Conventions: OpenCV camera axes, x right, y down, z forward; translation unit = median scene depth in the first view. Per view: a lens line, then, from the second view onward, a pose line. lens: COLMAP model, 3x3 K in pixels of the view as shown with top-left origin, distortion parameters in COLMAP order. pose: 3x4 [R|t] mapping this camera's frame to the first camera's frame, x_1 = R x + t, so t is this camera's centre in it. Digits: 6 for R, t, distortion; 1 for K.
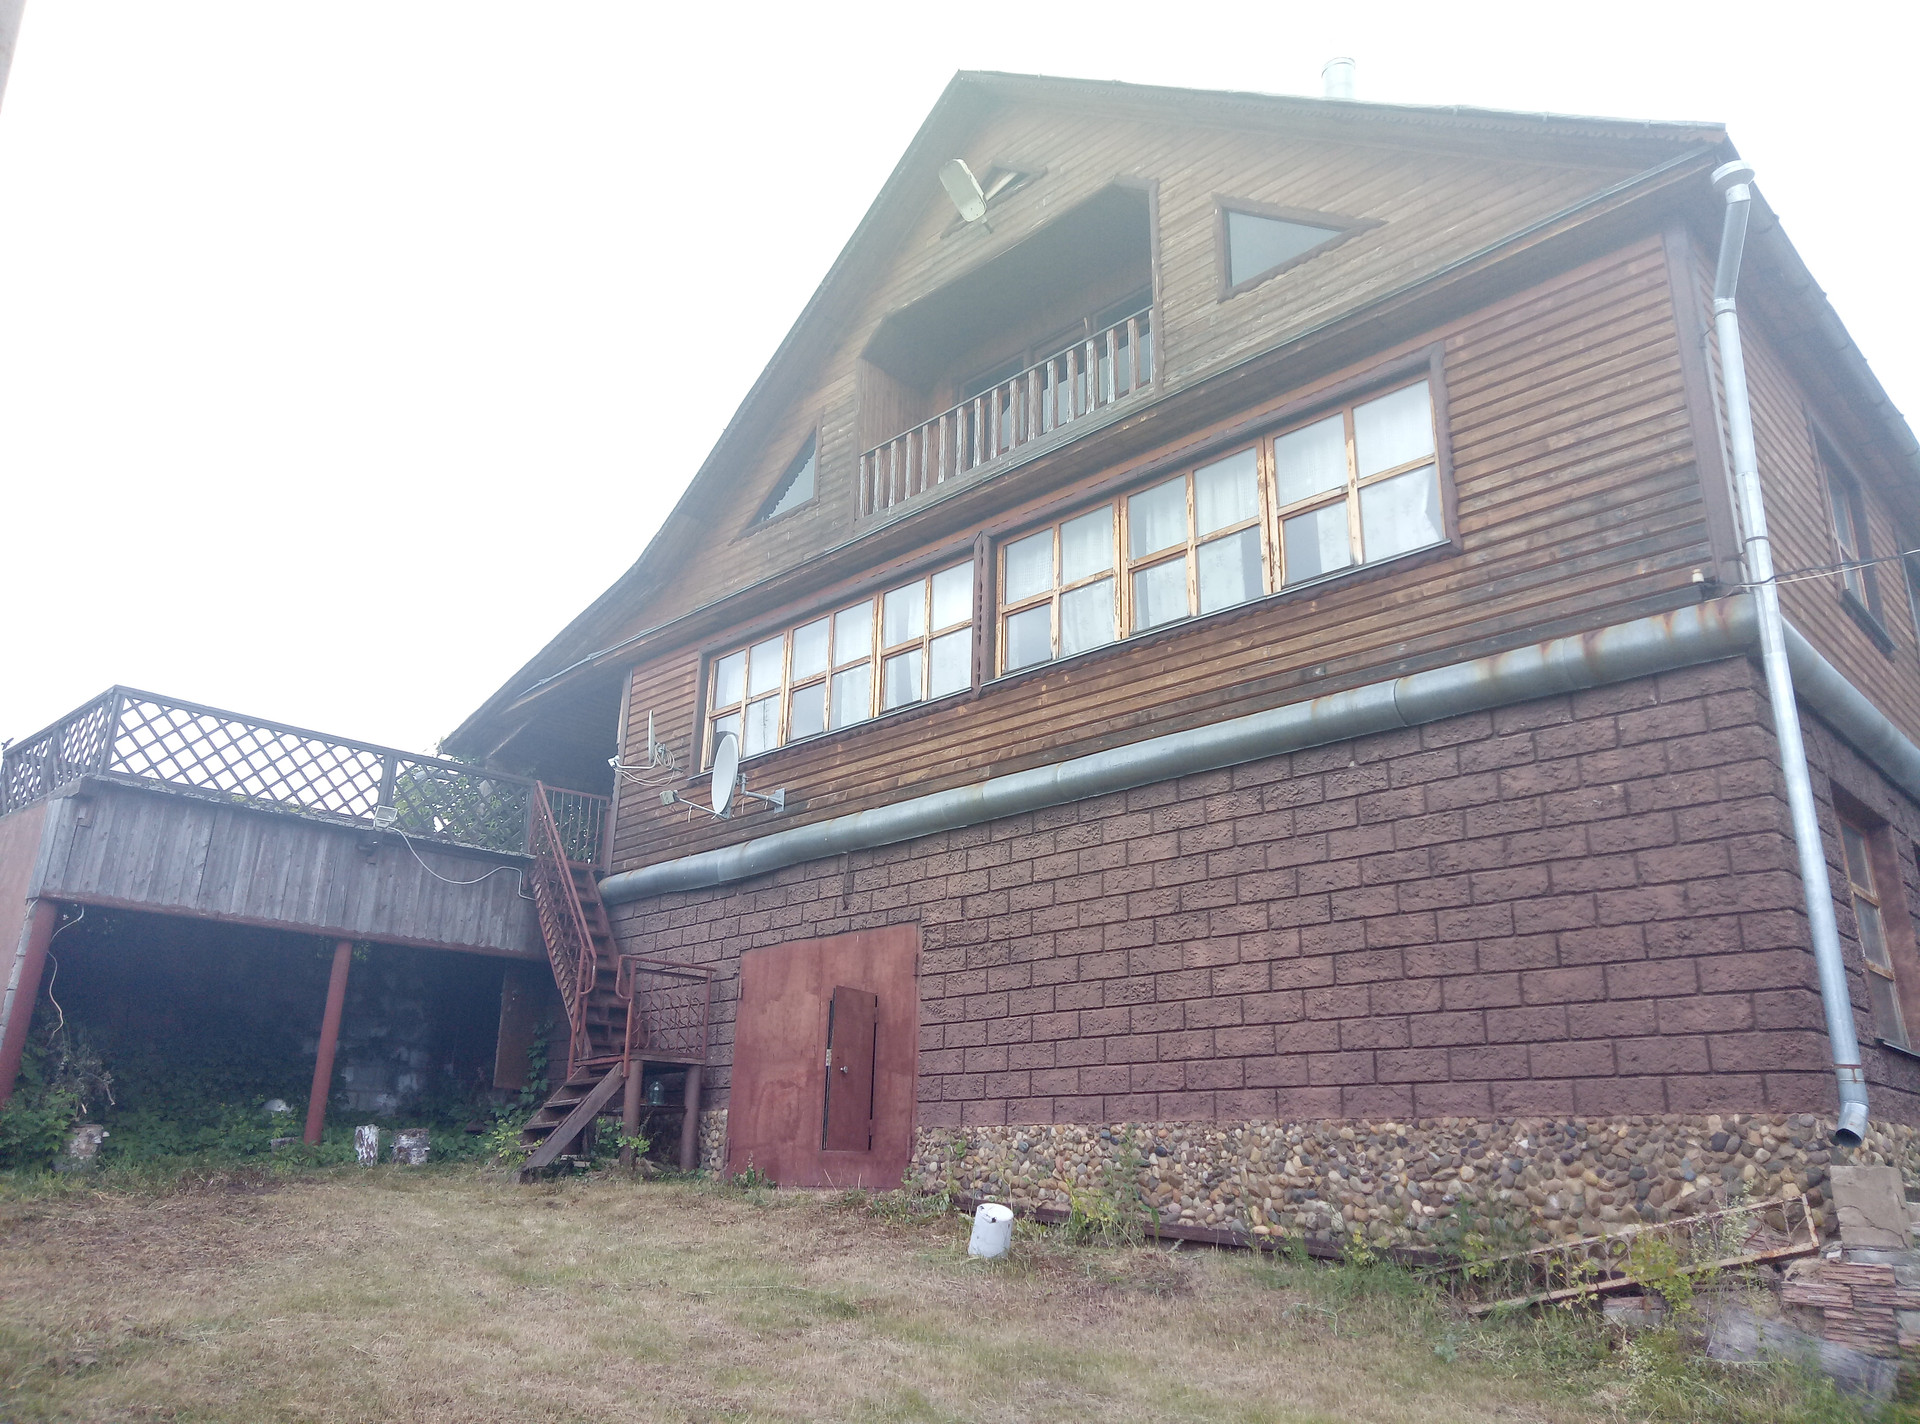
lens RADIAL K [[1403.6, 0, 960.0], [0, 1403.6, 712.0], [0, 0, 1]] dist [0.001905, 0.011367]
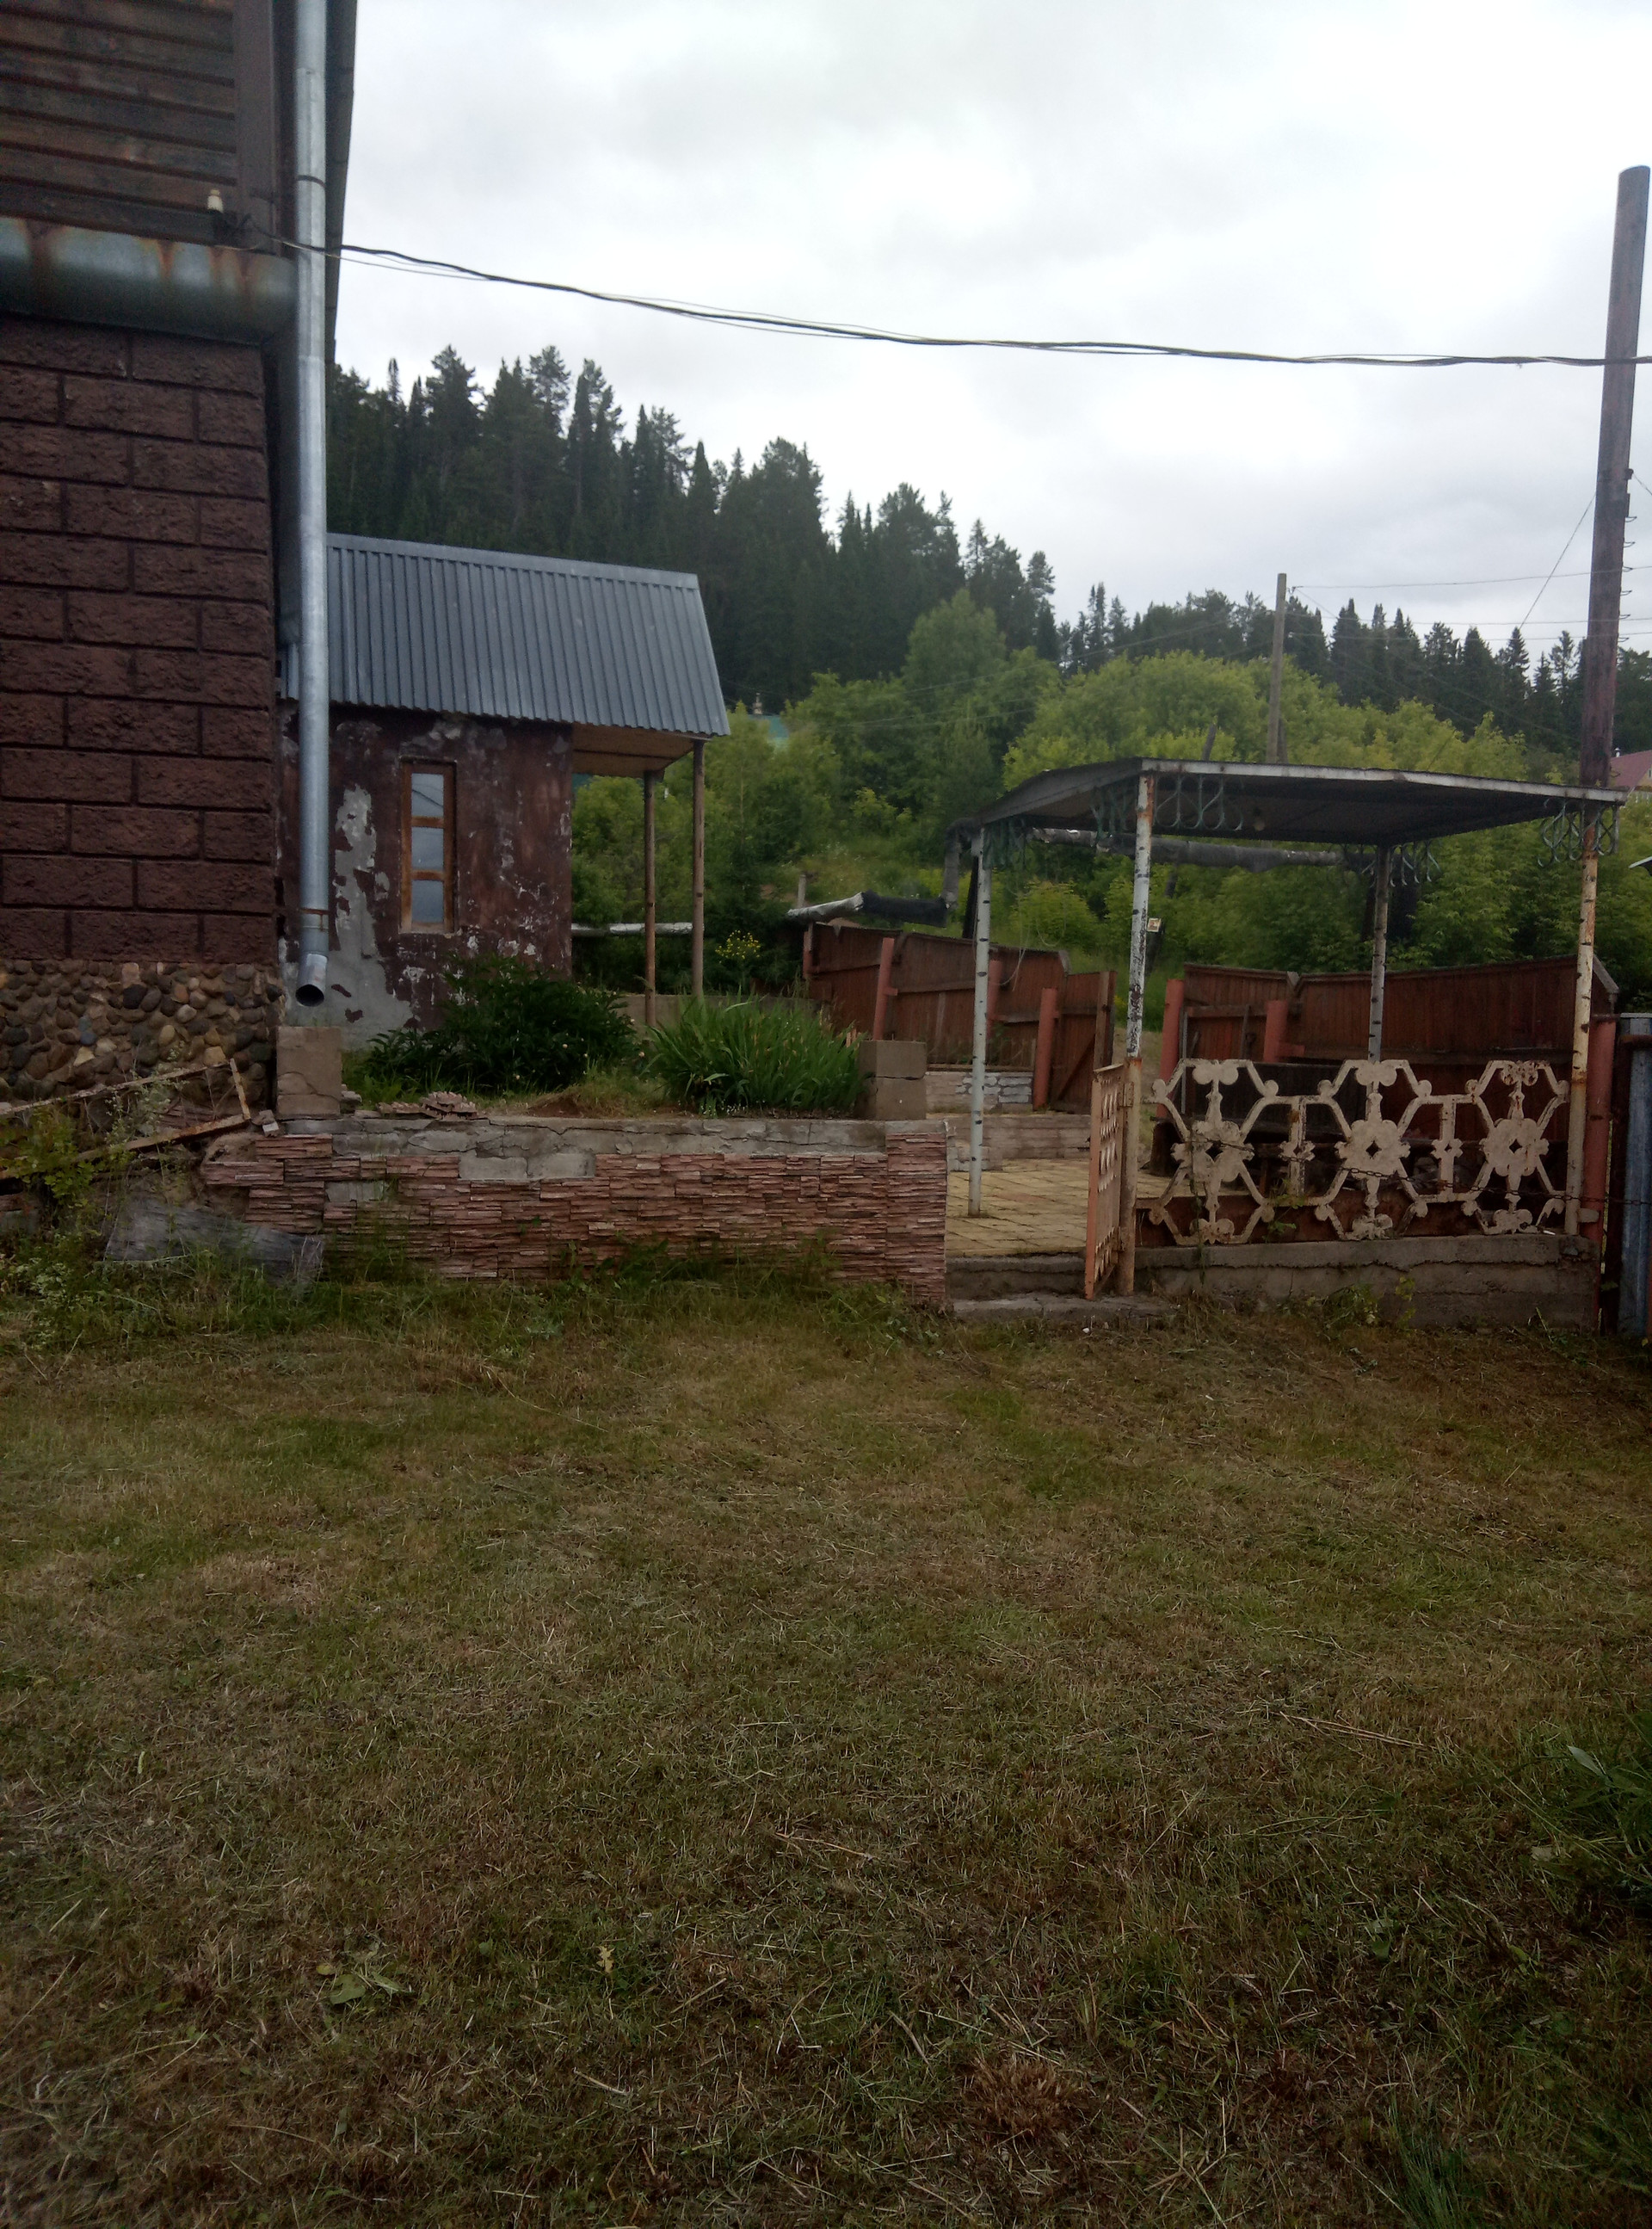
lens RADIAL K [[1629.4, 0, 827.5], [0, 1629.4, 1131.9], [0, 0, 1]] dist [0.001905, 0.011367]
pose [[0.455094, -0.069440, 0.887731, -0.081319], [-0.277423, 0.936277, 0.215458, 0.078270], [-0.846124, -0.344331, 0.406830, 0.293305]]
